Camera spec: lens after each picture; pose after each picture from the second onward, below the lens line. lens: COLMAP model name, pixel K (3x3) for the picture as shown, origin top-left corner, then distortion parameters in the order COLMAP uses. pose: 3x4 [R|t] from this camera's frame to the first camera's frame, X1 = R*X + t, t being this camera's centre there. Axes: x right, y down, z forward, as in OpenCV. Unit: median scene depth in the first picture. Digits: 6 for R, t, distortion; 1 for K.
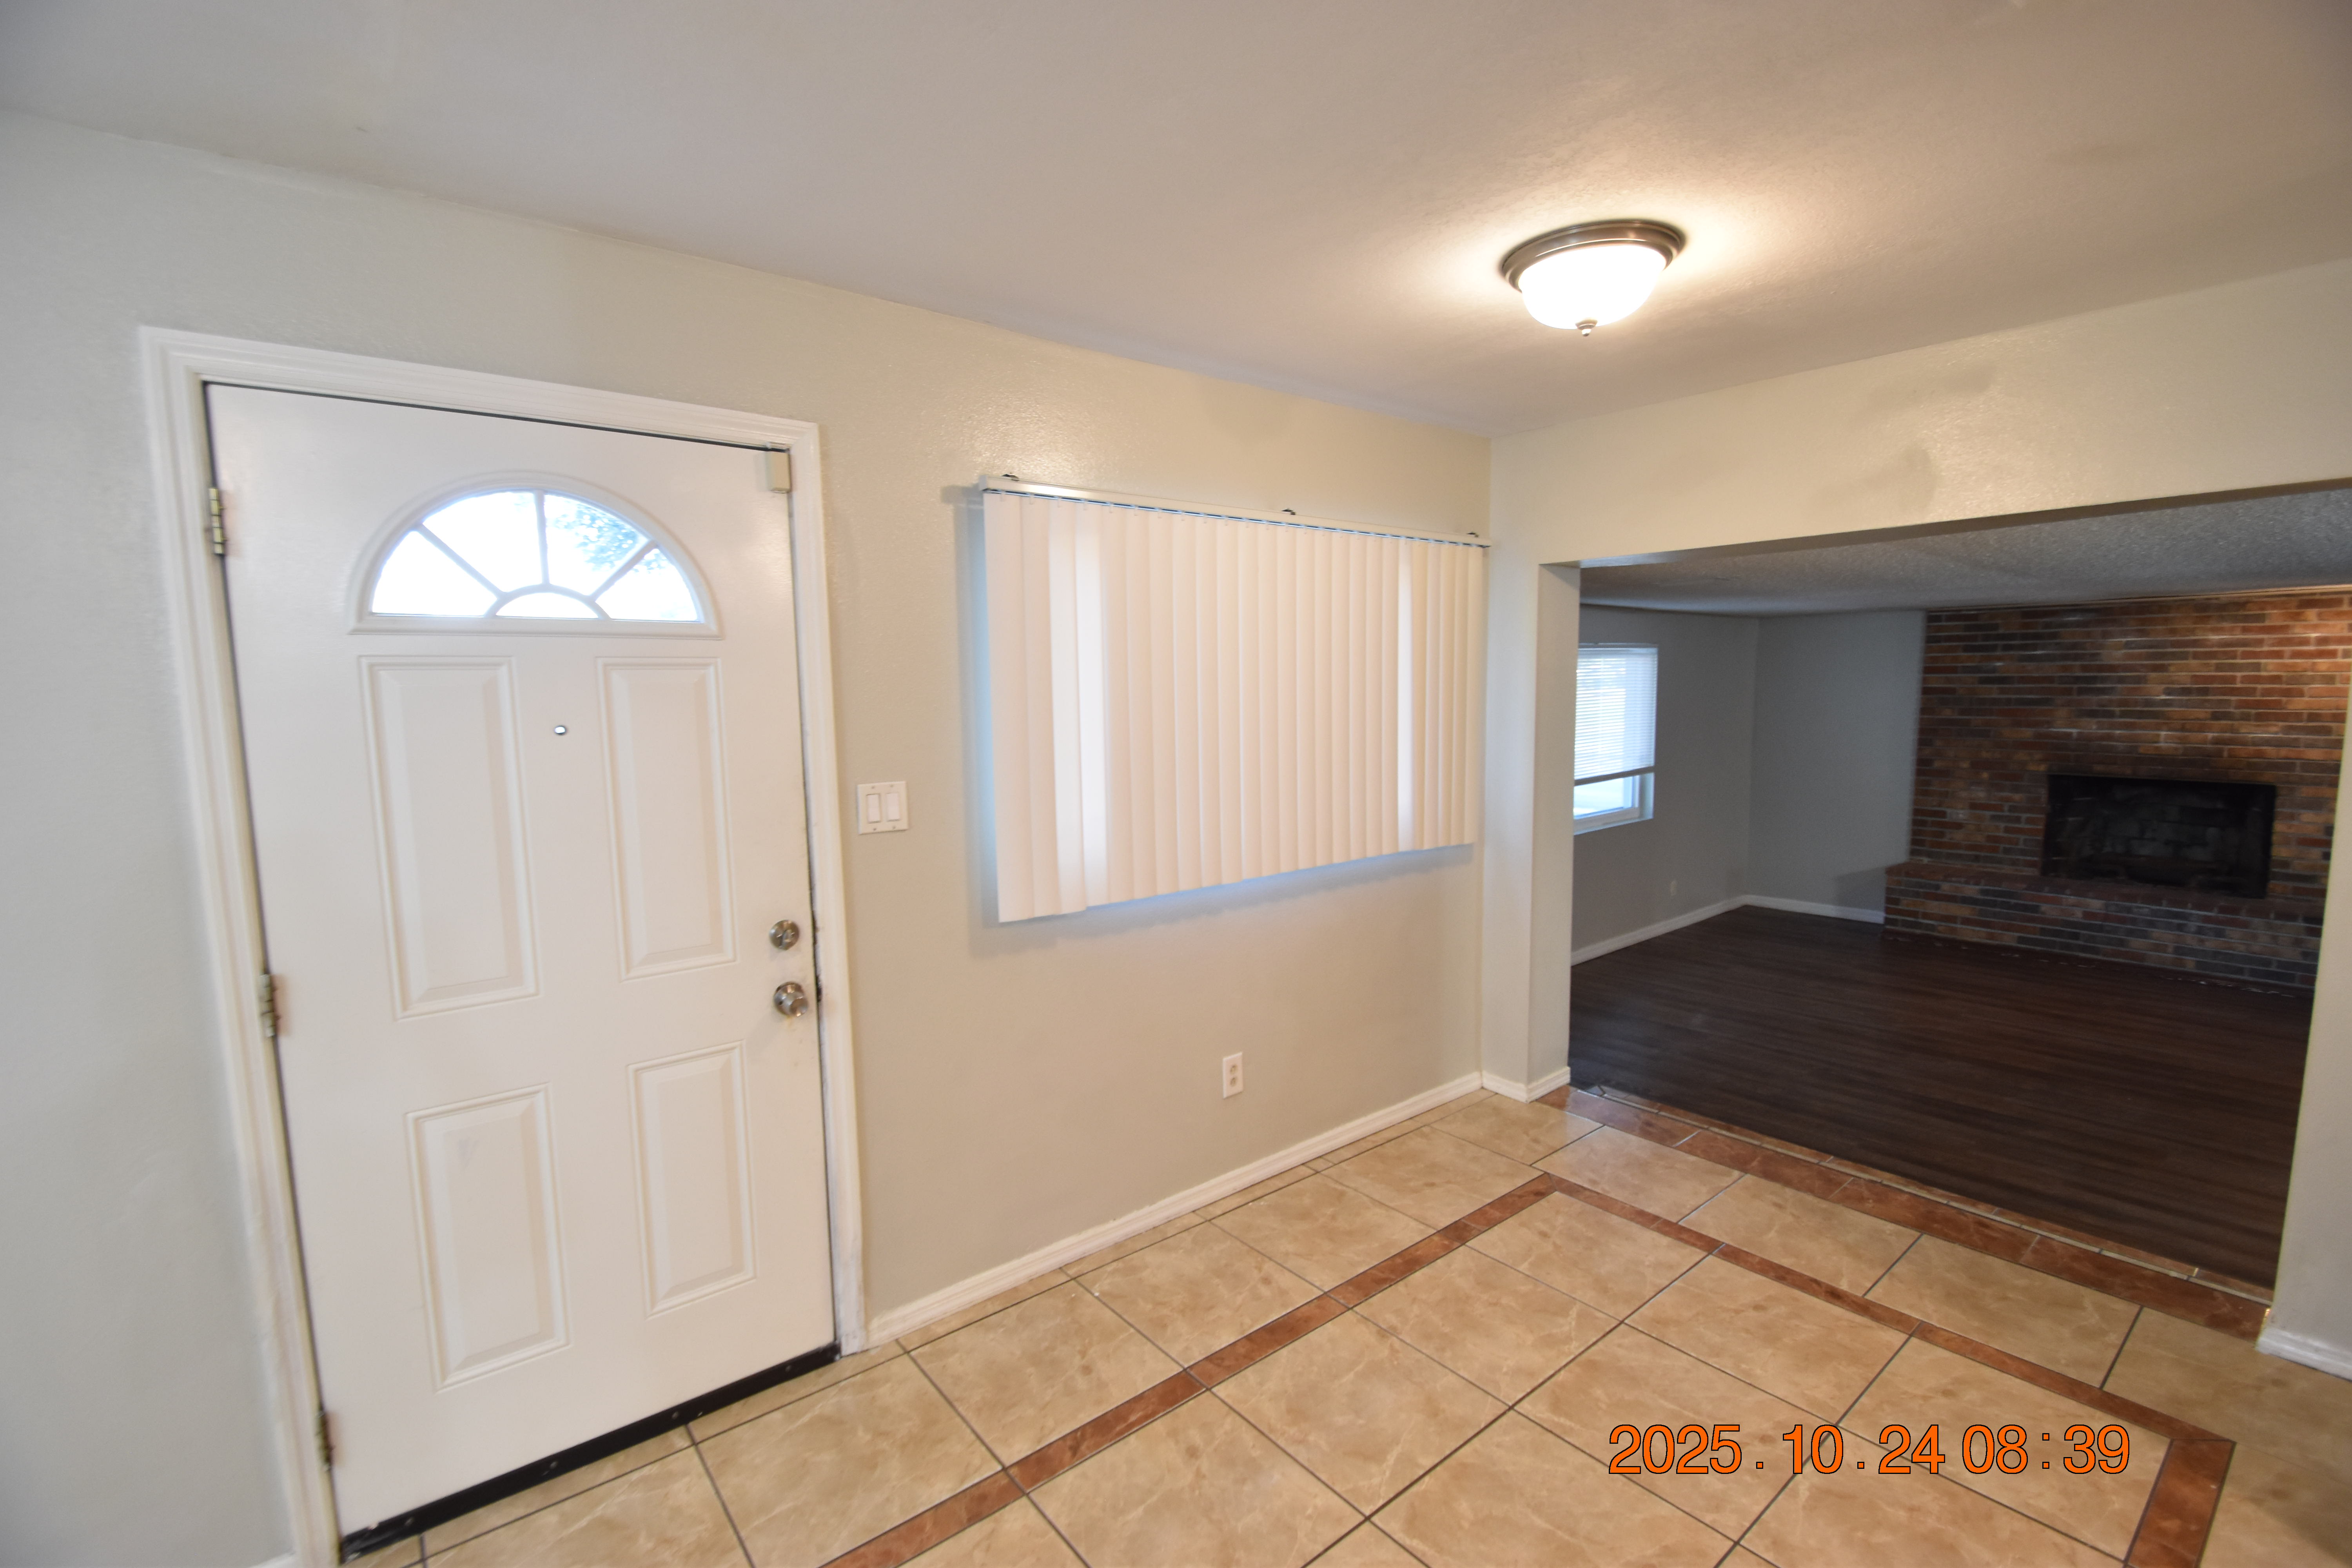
lens RADIAL K [[1026.7, 0, 1206.9], [0, 1026.7, 797.7], [0, 0, 1]] dist [0.011482, -0.012364]
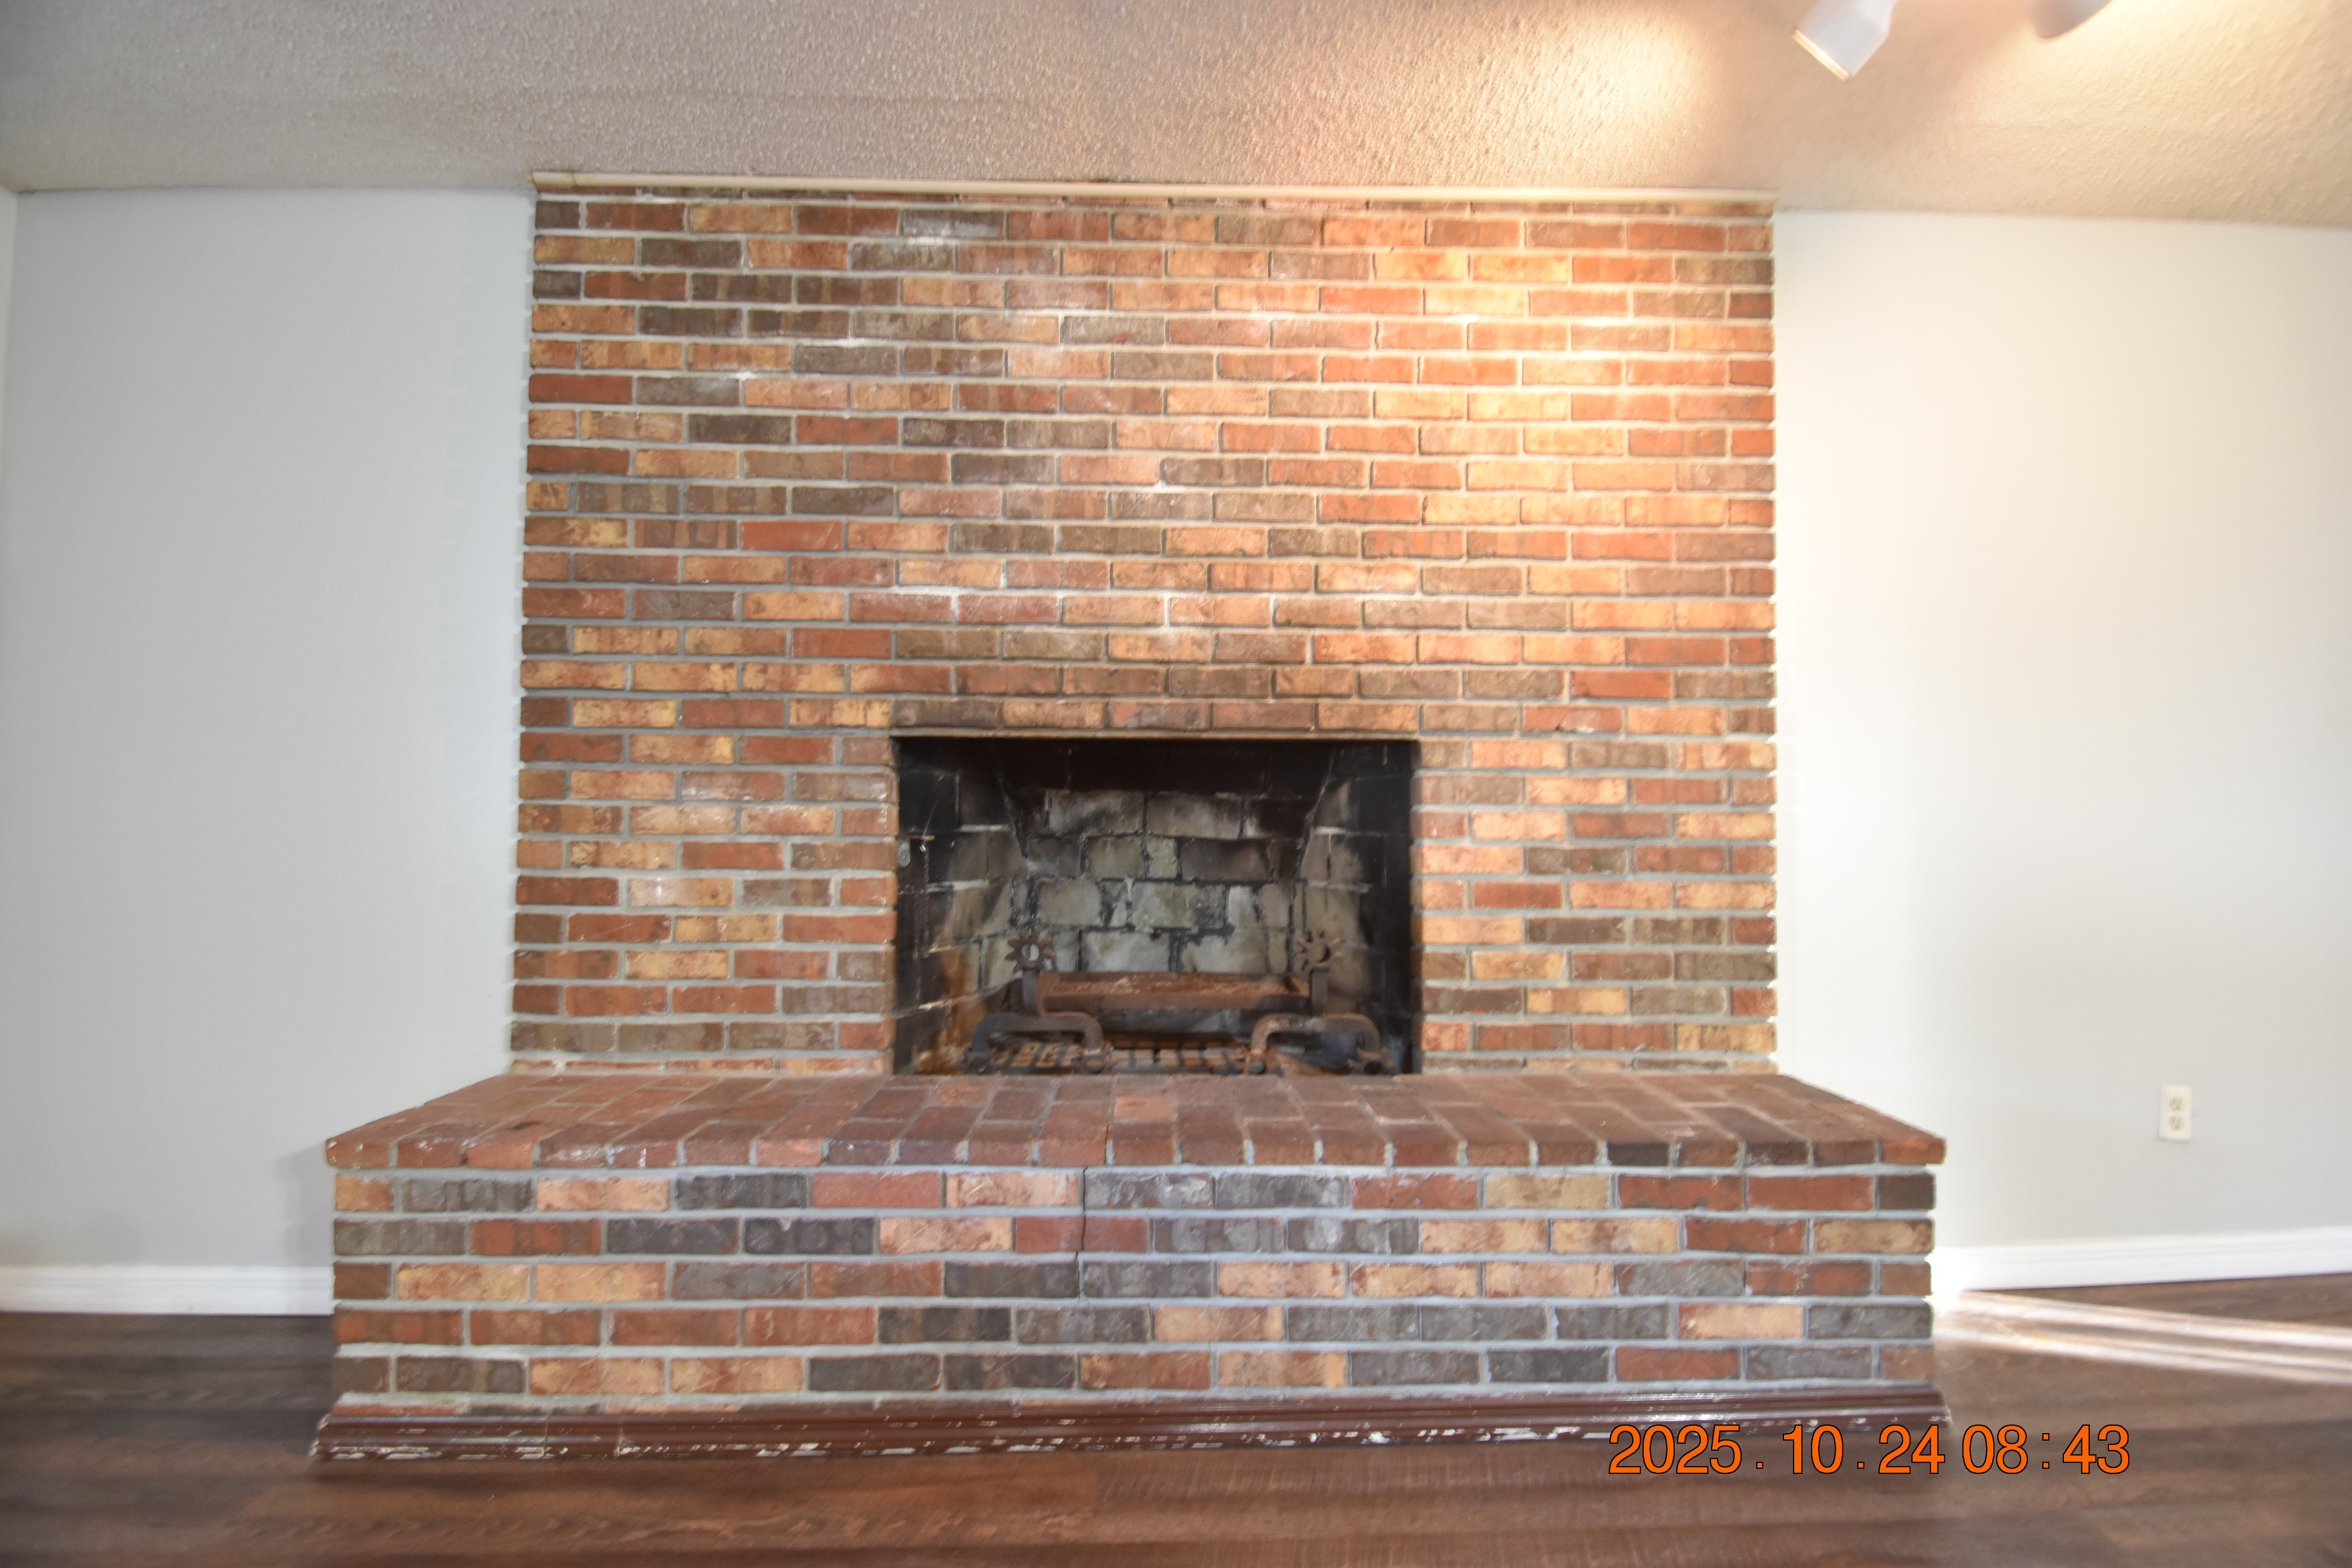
lens RADIAL K [[1026.7, 0, 1170.4], [0, 1026.7, 796.8], [0, 0, 1]] dist [0.011482, -0.012364]
pose [[0.625495, 0.034425, 0.779468, 0.653351], [0.072626, 0.992120, -0.102097, 0.033731], [-0.776841, 0.120471, 0.618066, 0.775181]]
